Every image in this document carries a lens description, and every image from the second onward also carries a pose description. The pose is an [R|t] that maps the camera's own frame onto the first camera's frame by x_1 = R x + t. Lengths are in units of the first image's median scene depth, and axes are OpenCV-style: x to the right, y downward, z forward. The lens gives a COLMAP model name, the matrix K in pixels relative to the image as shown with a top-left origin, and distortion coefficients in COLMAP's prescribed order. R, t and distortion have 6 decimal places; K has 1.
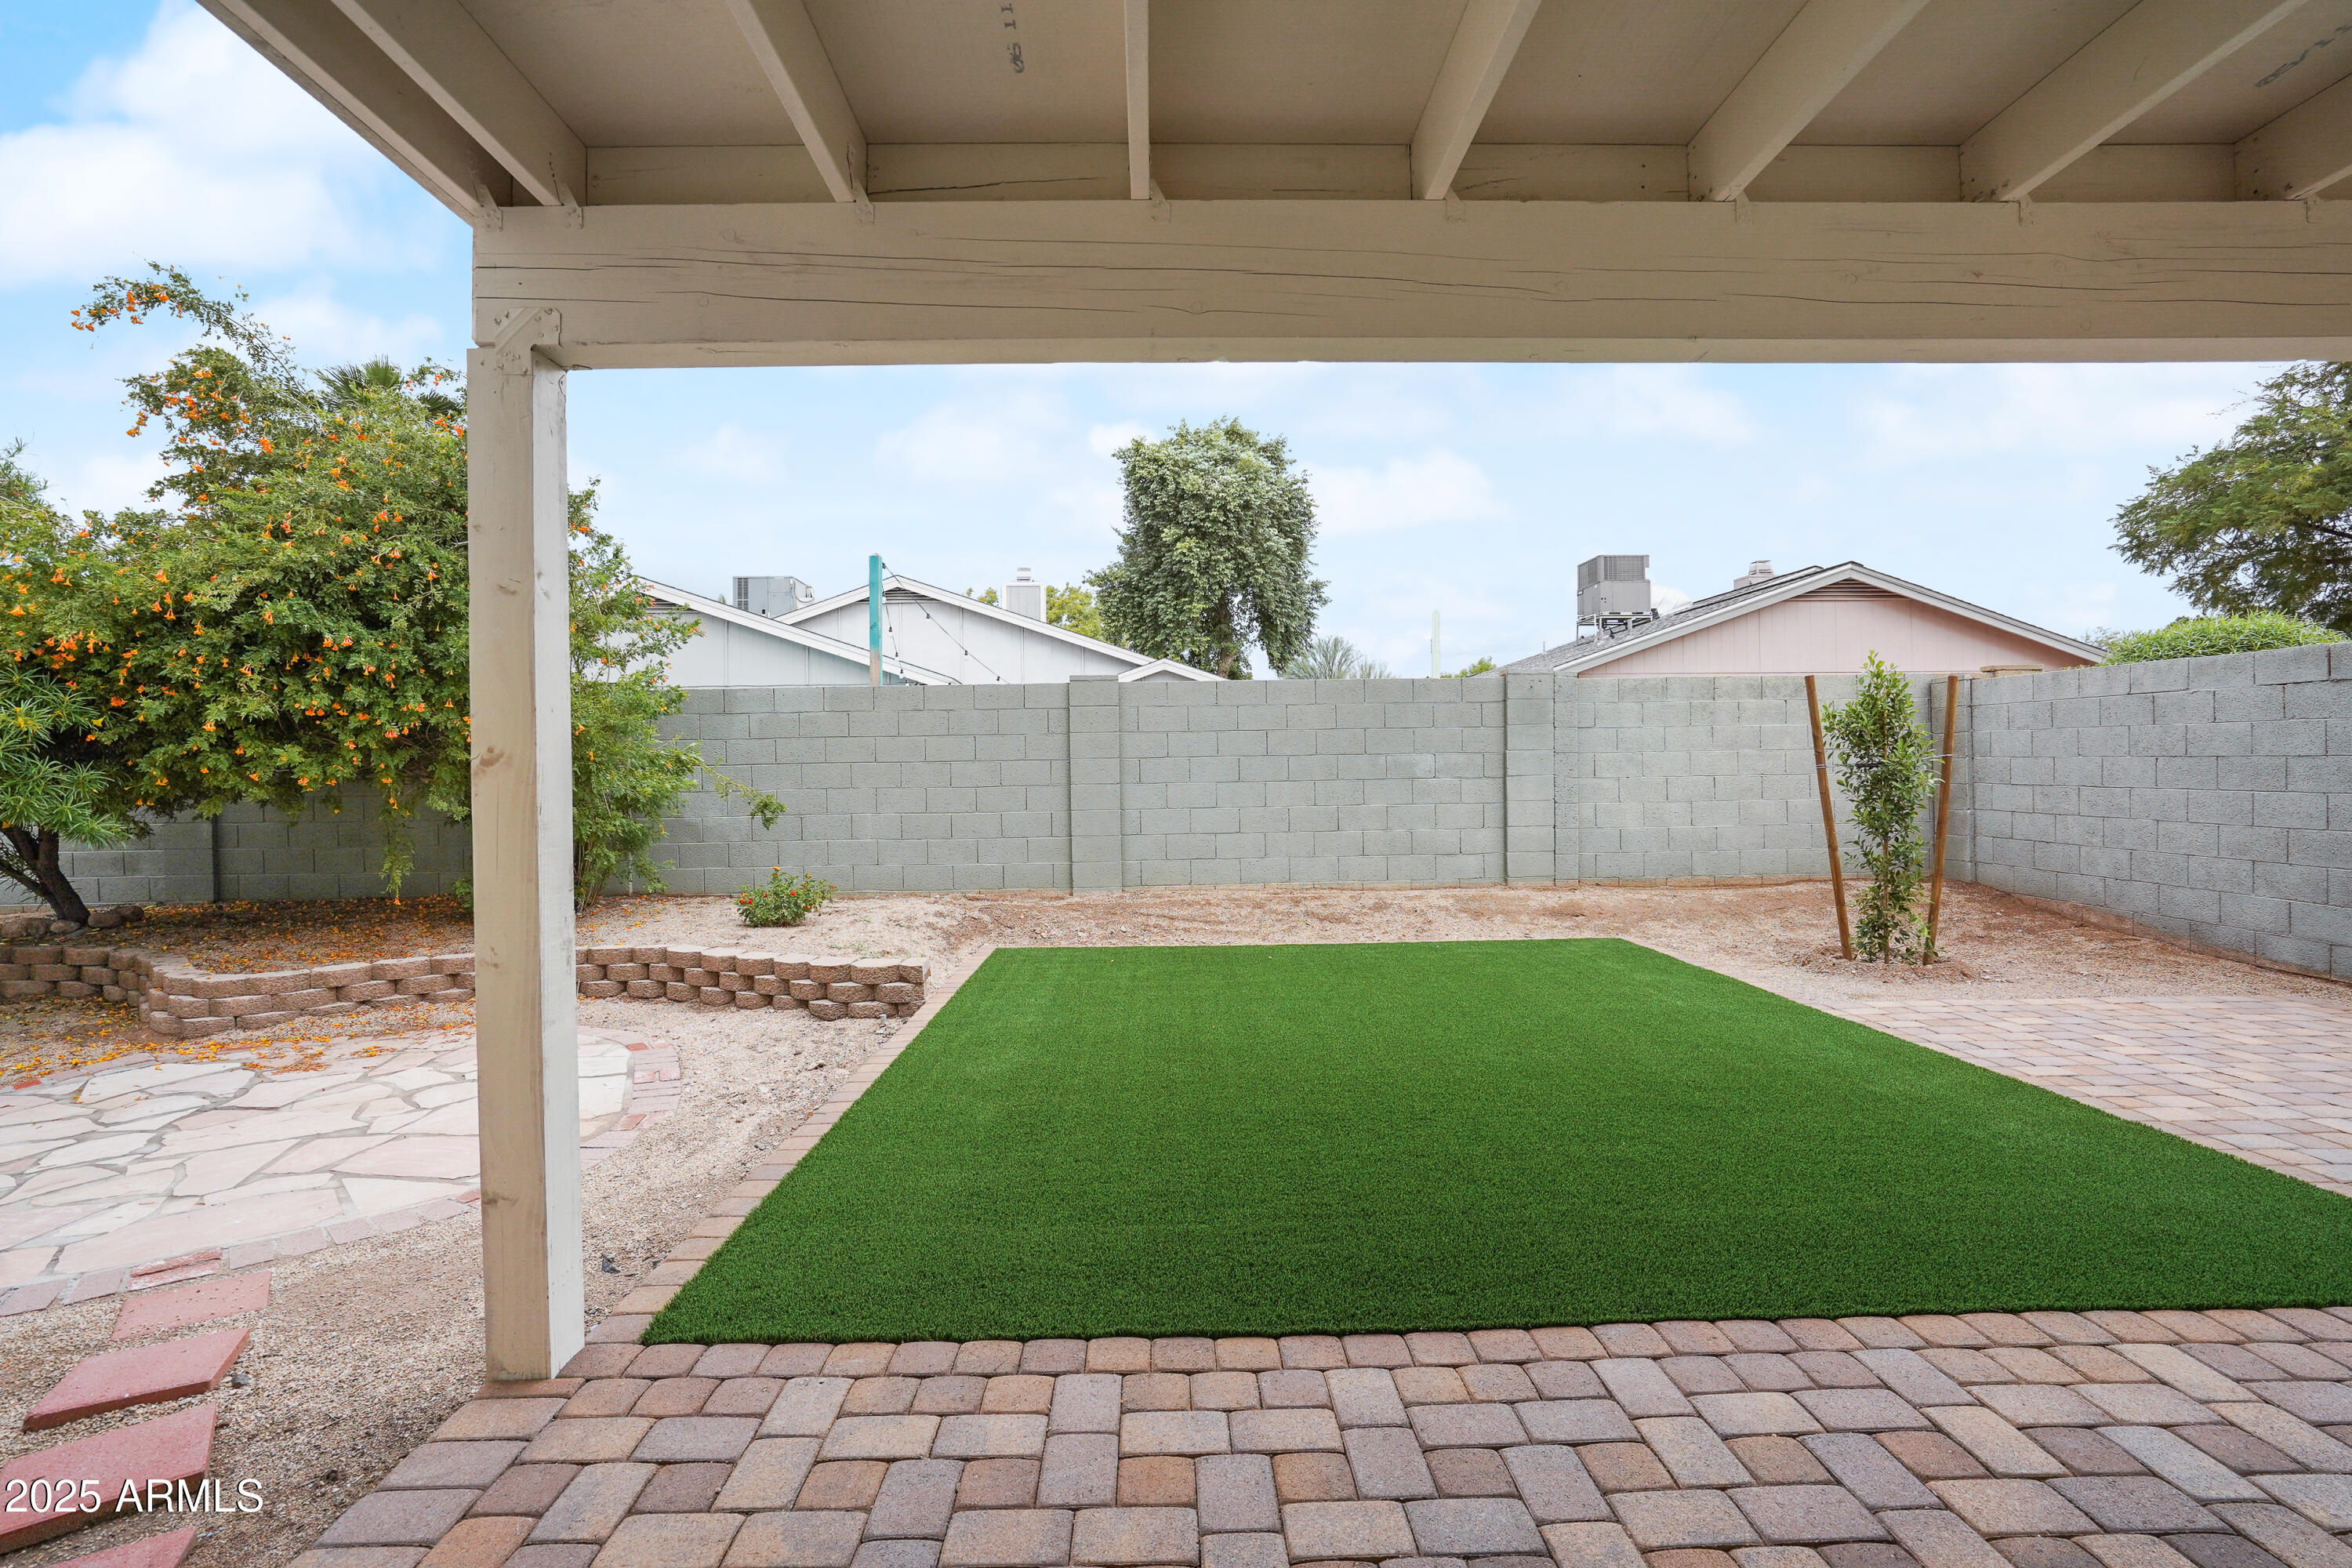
lens RADIAL K [[1092.3, 0, 1176.3], [0, 1092.3, 759.4], [0, 0, 1]] dist [-0.037323, 0.009299]
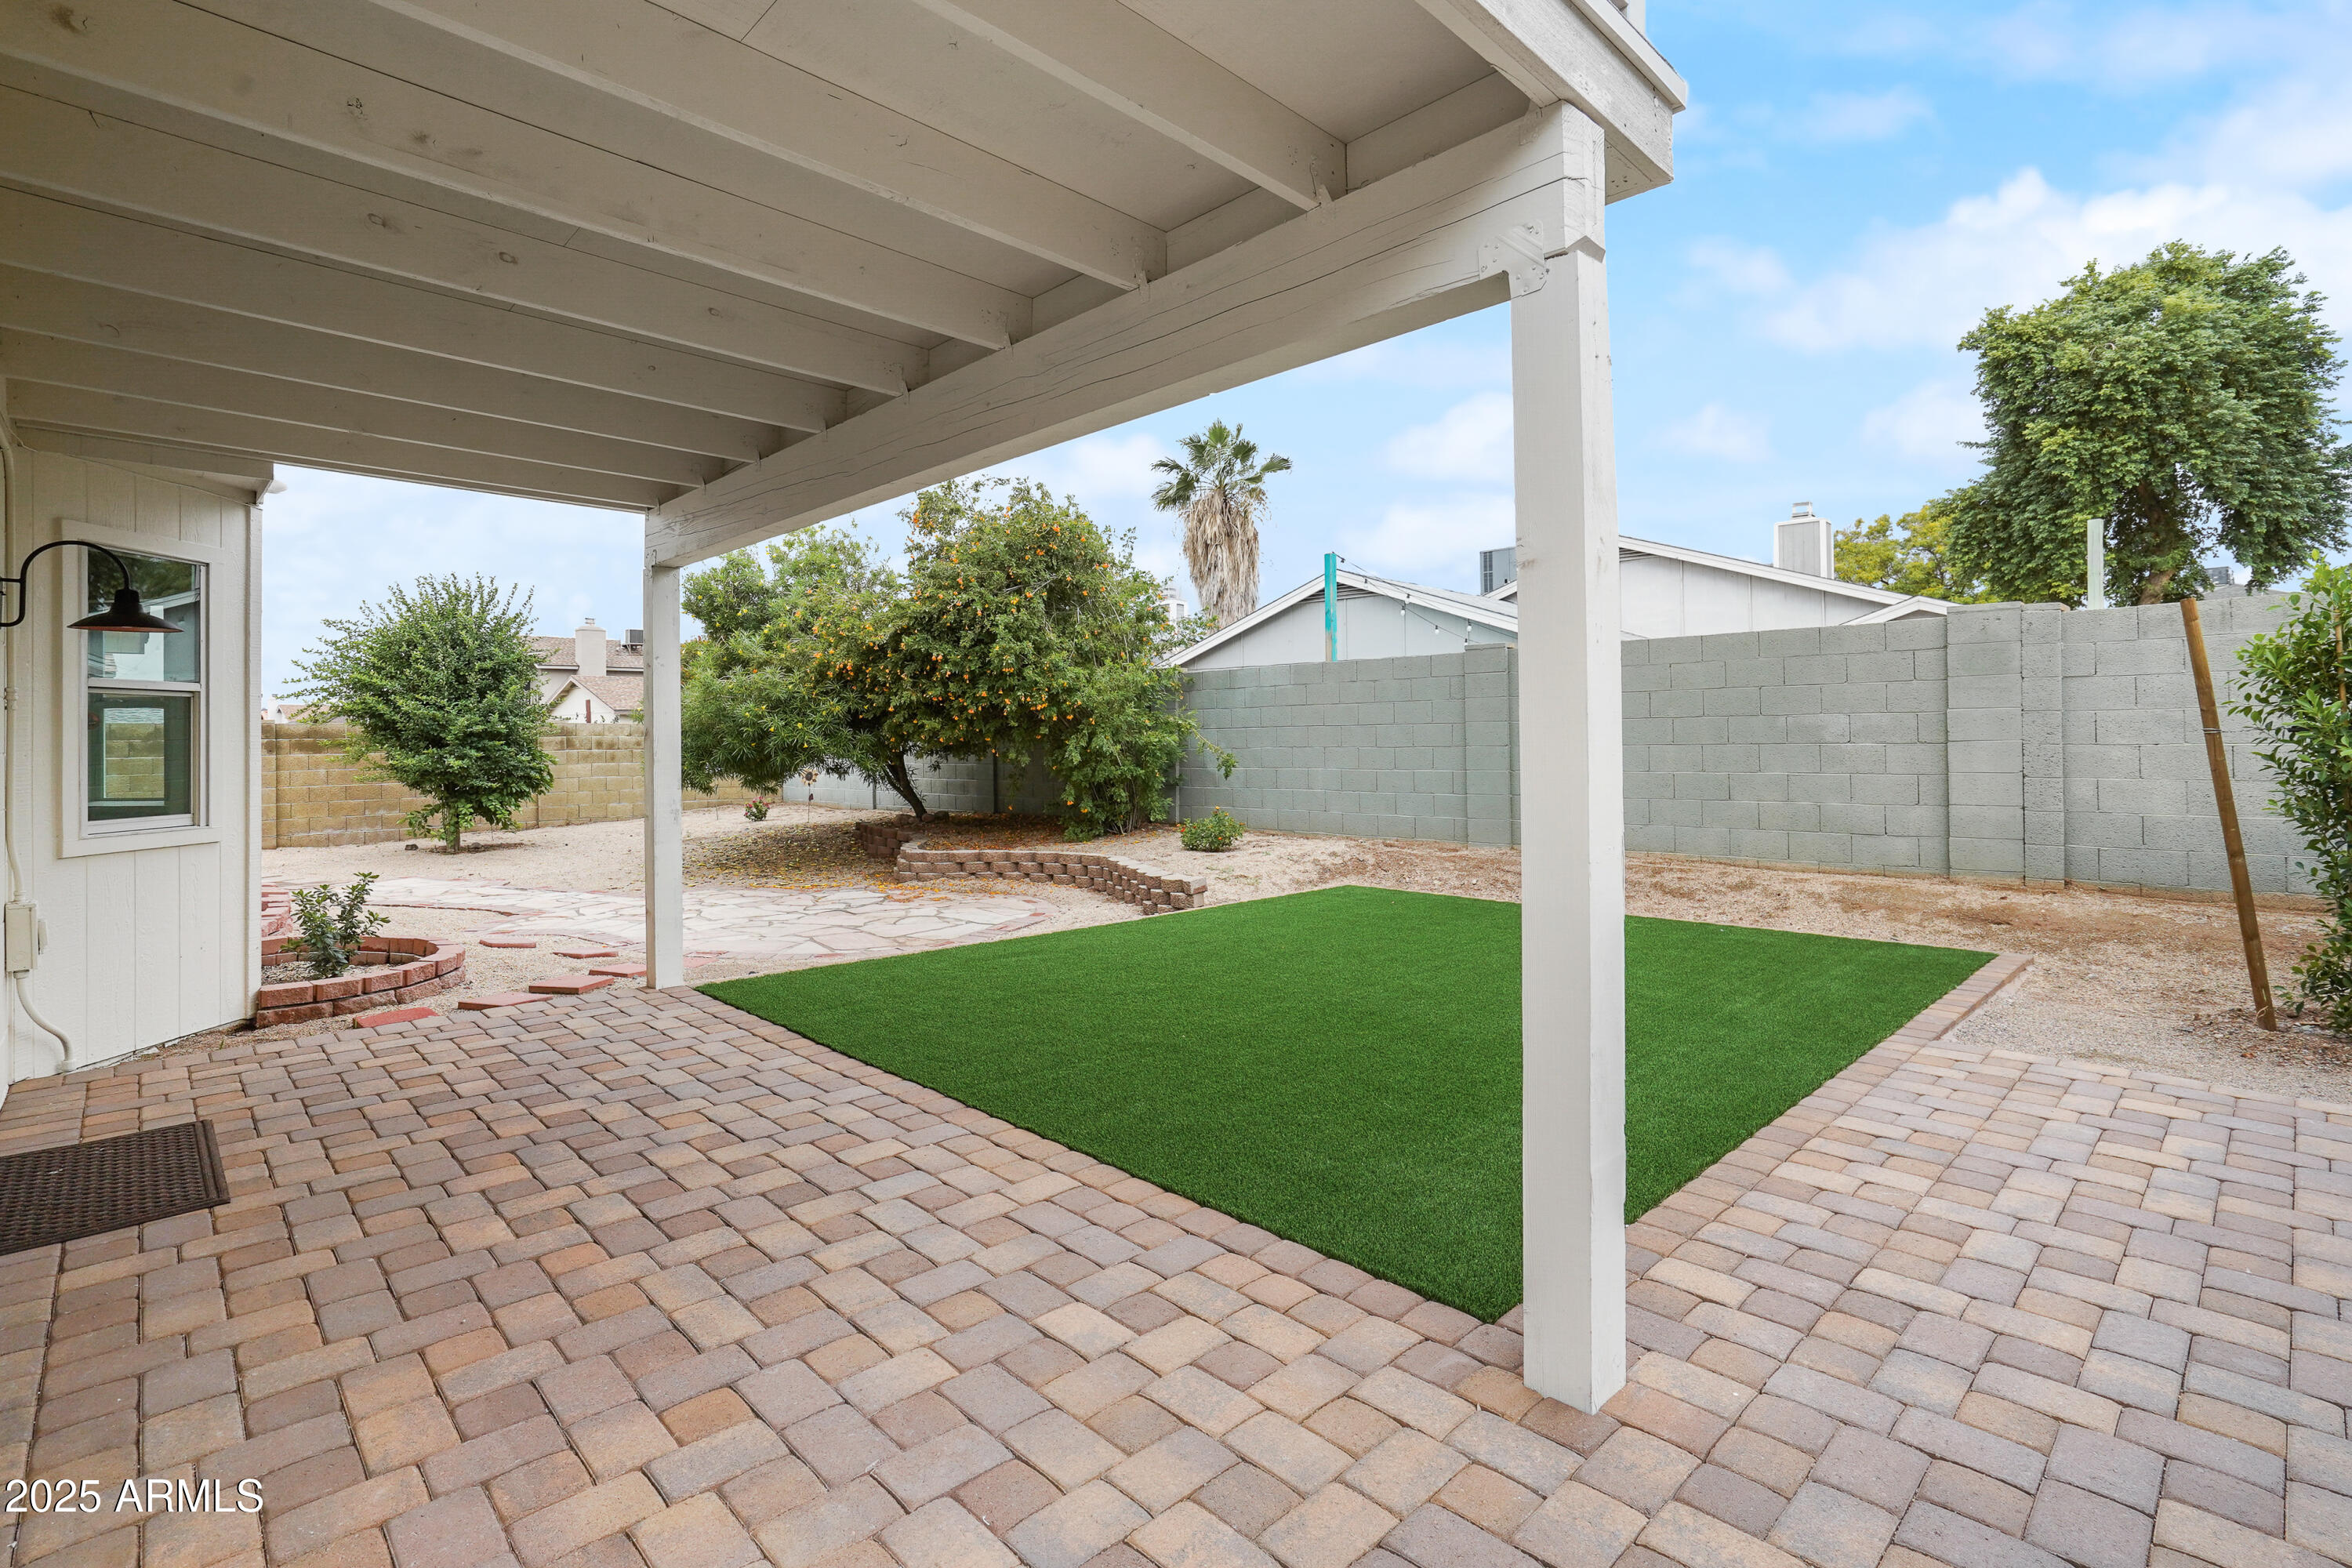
lens RADIAL K [[1092.3, 0, 1172.5], [0, 1092.3, 787.2], [0, 0, 1]] dist [-0.037323, 0.009299]
pose [[0.692347, 0.036525, -0.720639, 0.477823], [0.008753, 0.998219, 0.059003, -0.002489], [0.721511, -0.047158, 0.690795, 0.045149]]
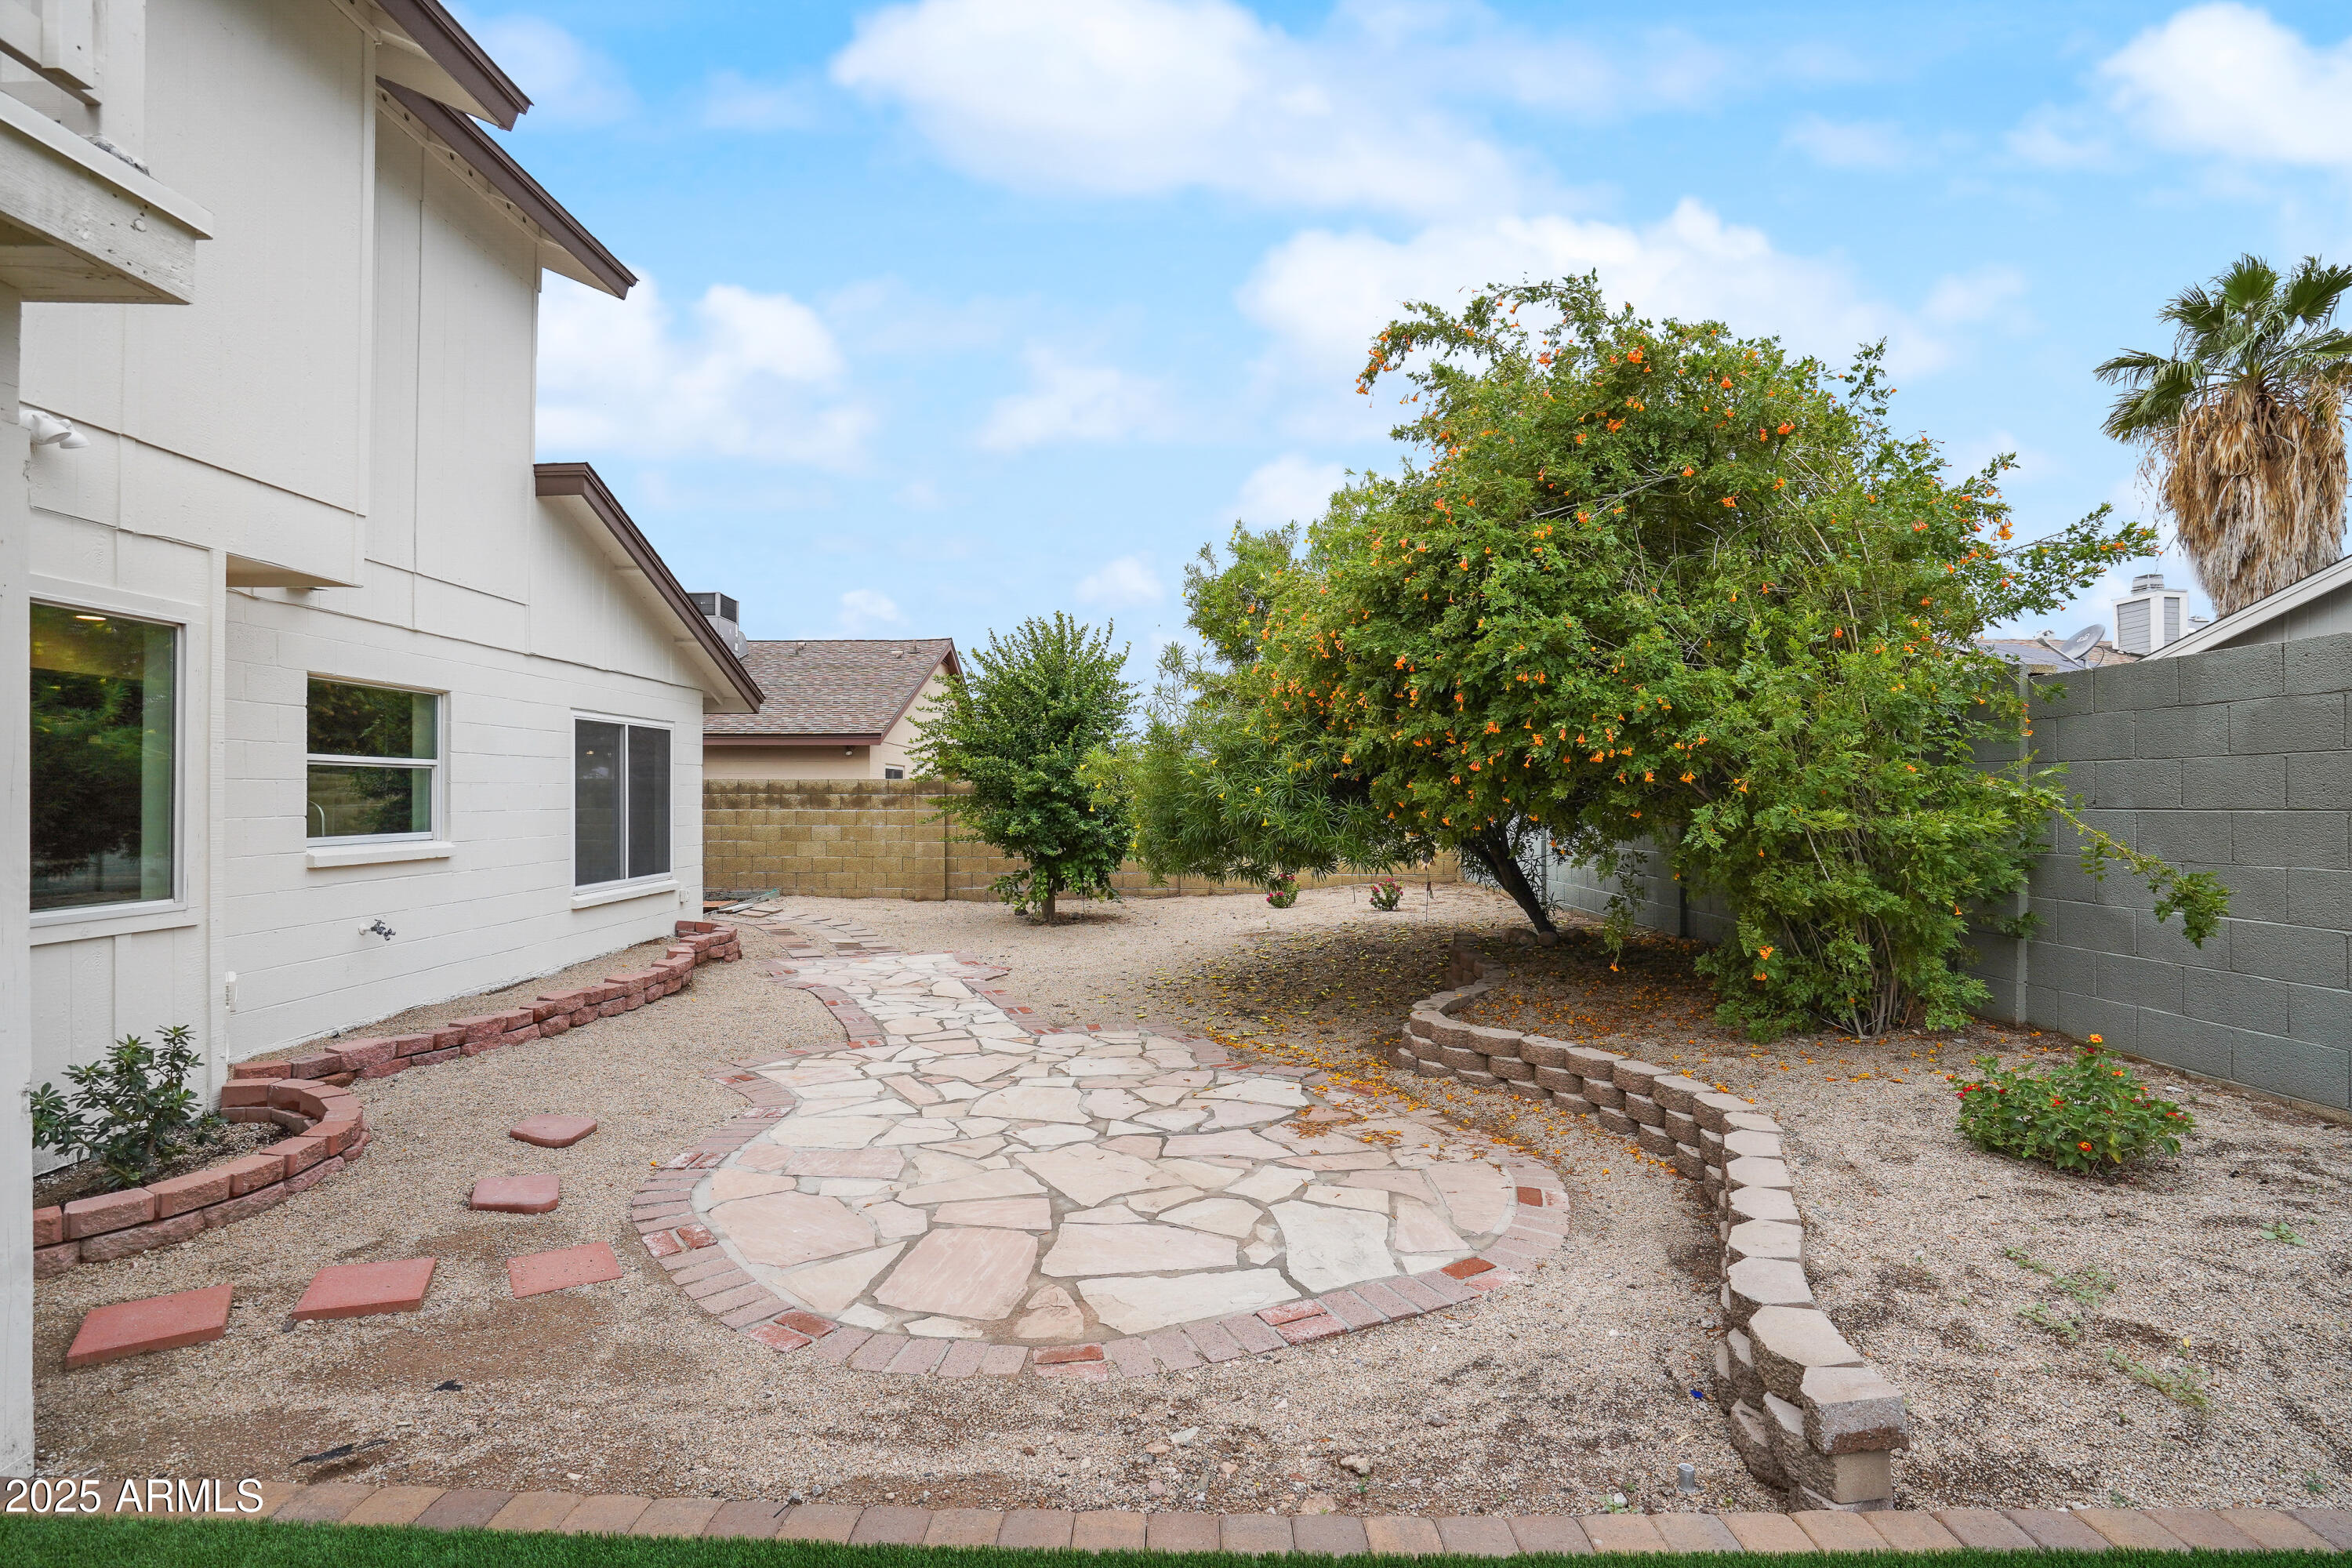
lens RADIAL K [[1092.3, 0, 1140.7], [0, 1092.3, 805.6], [0, 0, 1]] dist [-0.037323, 0.009299]
pose [[-0.015175, 0.018705, -0.999710, 0.077026], [0.003440, 0.999820, 0.018655, -0.006548], [0.999879, -0.003156, -0.015236, 0.531333]]
